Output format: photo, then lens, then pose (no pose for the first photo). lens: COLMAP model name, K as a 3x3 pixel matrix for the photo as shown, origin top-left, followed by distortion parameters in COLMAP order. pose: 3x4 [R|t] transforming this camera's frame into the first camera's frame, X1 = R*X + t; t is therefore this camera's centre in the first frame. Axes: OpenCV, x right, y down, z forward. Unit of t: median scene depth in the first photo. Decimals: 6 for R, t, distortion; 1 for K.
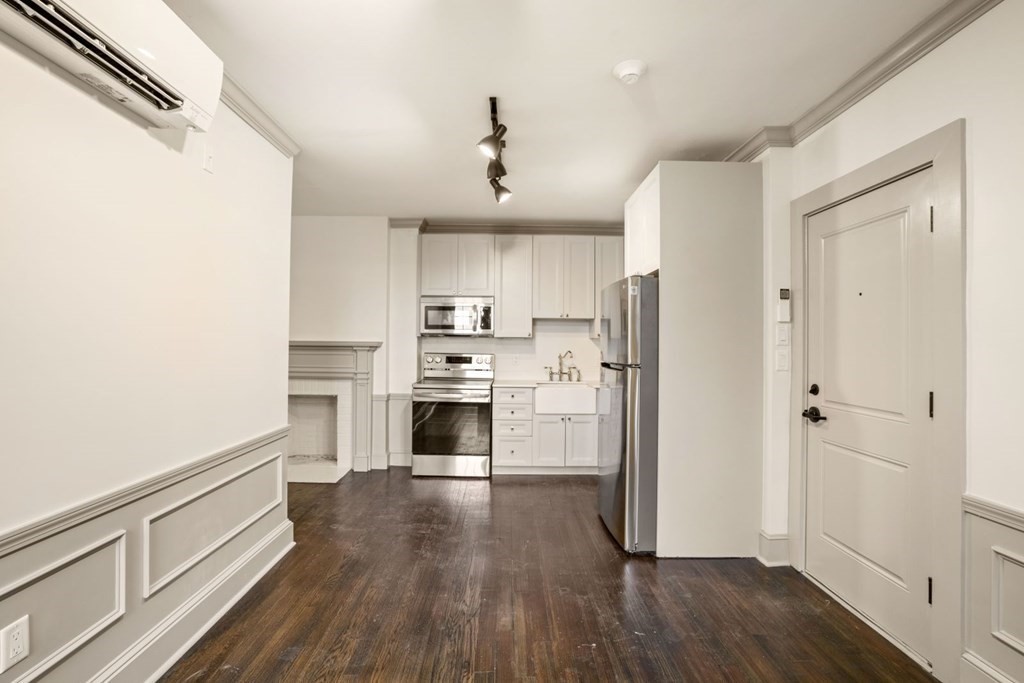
lens RADIAL K [[463.1, 0, 509.8], [0, 463.1, 337.5], [0, 0, 1]] dist [-0.074178, 0.024858]
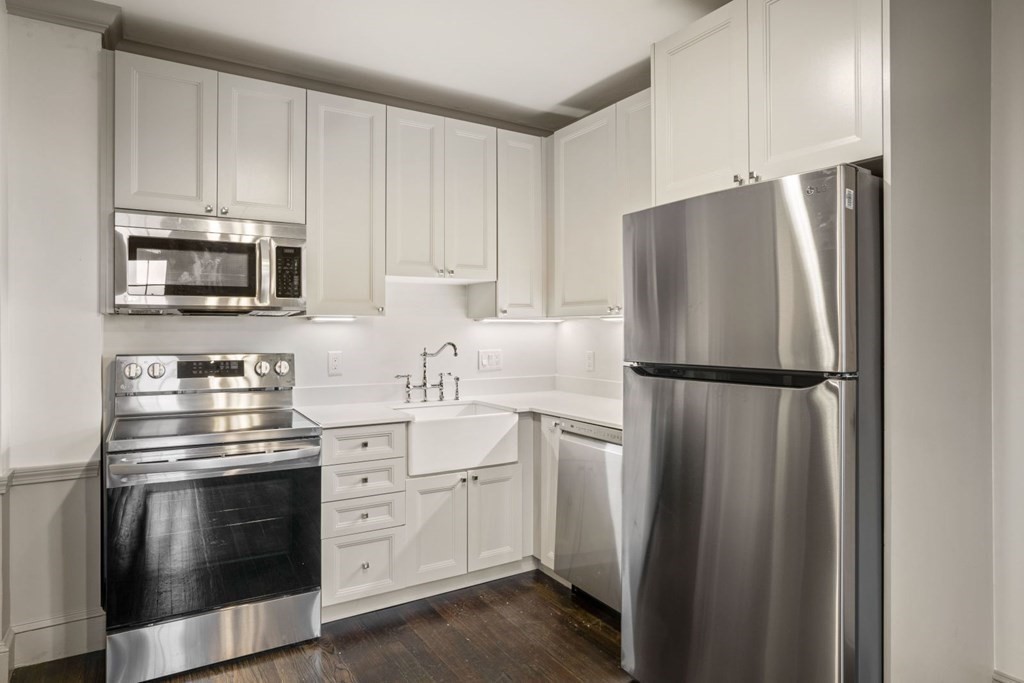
lens RADIAL K [[607.4, 0, 511.9], [0, 607.4, 325.1], [0, 0, 1]] dist [-0.004654, -0.000898]
pose [[0.863124, -0.005785, 0.504959, -0.162130], [0.003141, 0.999977, 0.006088, 0.005618], [-0.504982, -0.003668, 0.863122, 0.390488]]
